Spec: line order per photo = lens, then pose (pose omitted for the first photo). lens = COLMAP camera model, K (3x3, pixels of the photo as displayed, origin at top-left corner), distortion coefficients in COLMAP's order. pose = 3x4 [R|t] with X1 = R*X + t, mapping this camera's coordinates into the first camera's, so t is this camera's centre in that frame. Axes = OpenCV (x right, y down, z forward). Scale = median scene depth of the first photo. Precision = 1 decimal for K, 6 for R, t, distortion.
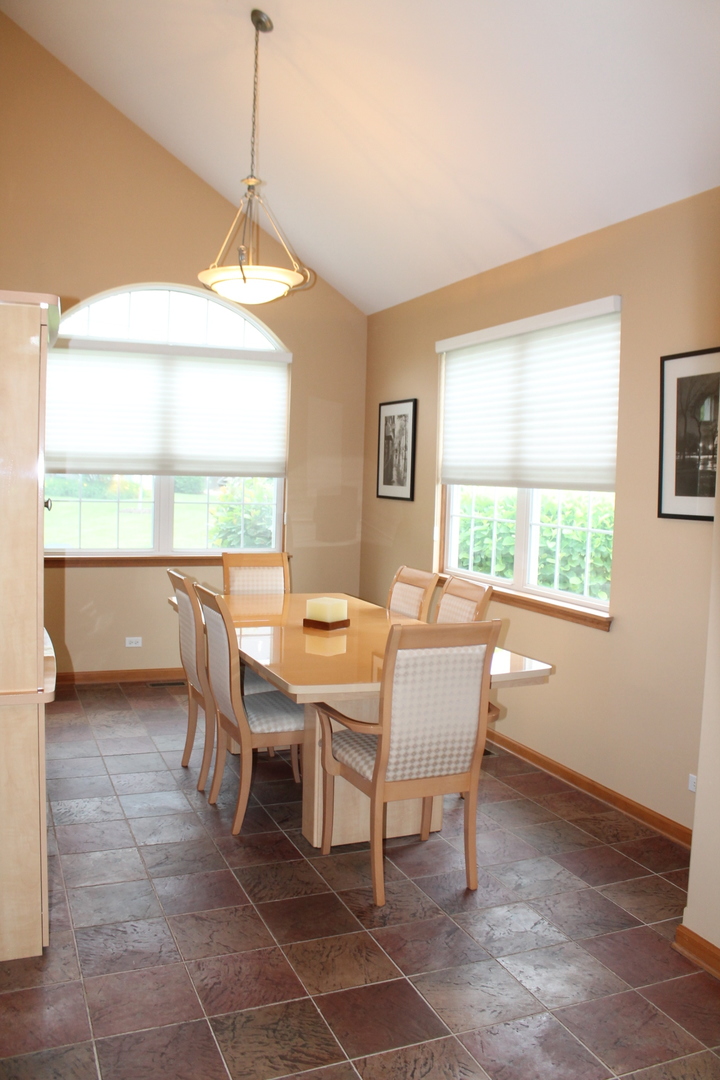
lens RADIAL K [[912.2, 0, 365.0], [0, 912.2, 538.9], [0, 0, 1]] dist [-0.149078, 0.113801]
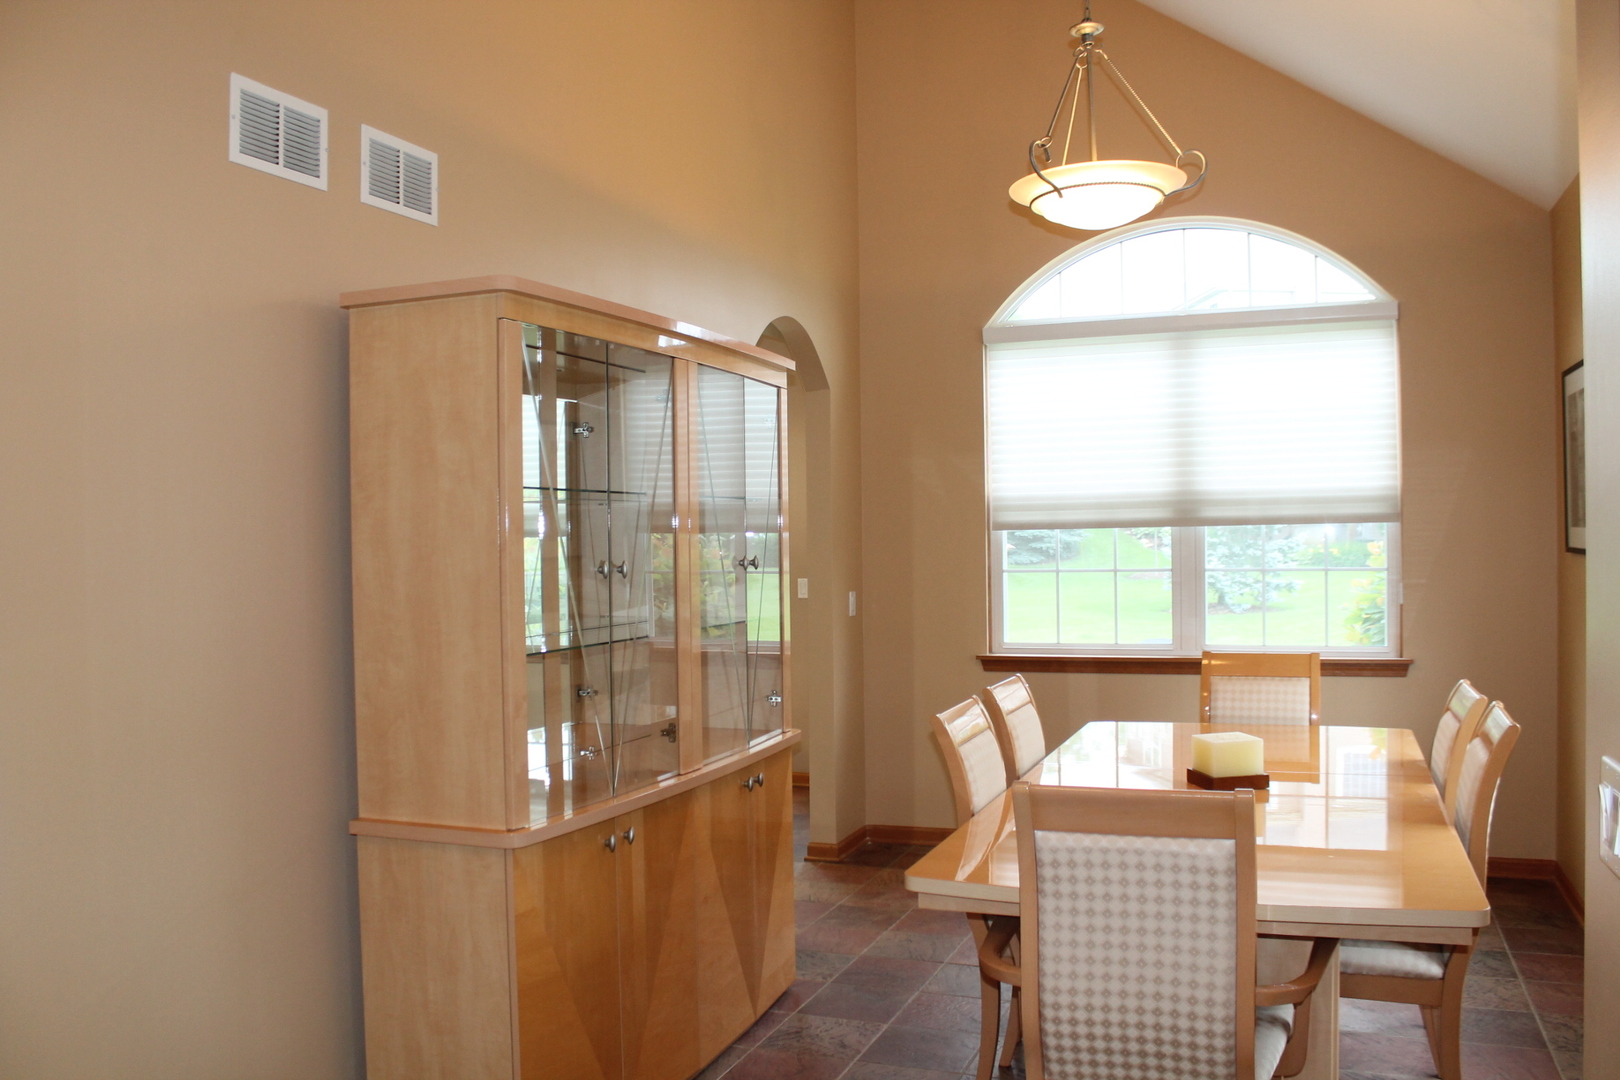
lens RADIAL K [[1368.4, 0, 809.1], [0, 1368.4, 537.8], [0, 0, 1]] dist [-0.149078, 0.113801]
pose [[0.720192, -0.039189, -0.692667, 0.268589], [-0.011469, 0.997594, -0.068366, 0.004360], [0.693680, 0.057180, 0.718010, 0.183812]]
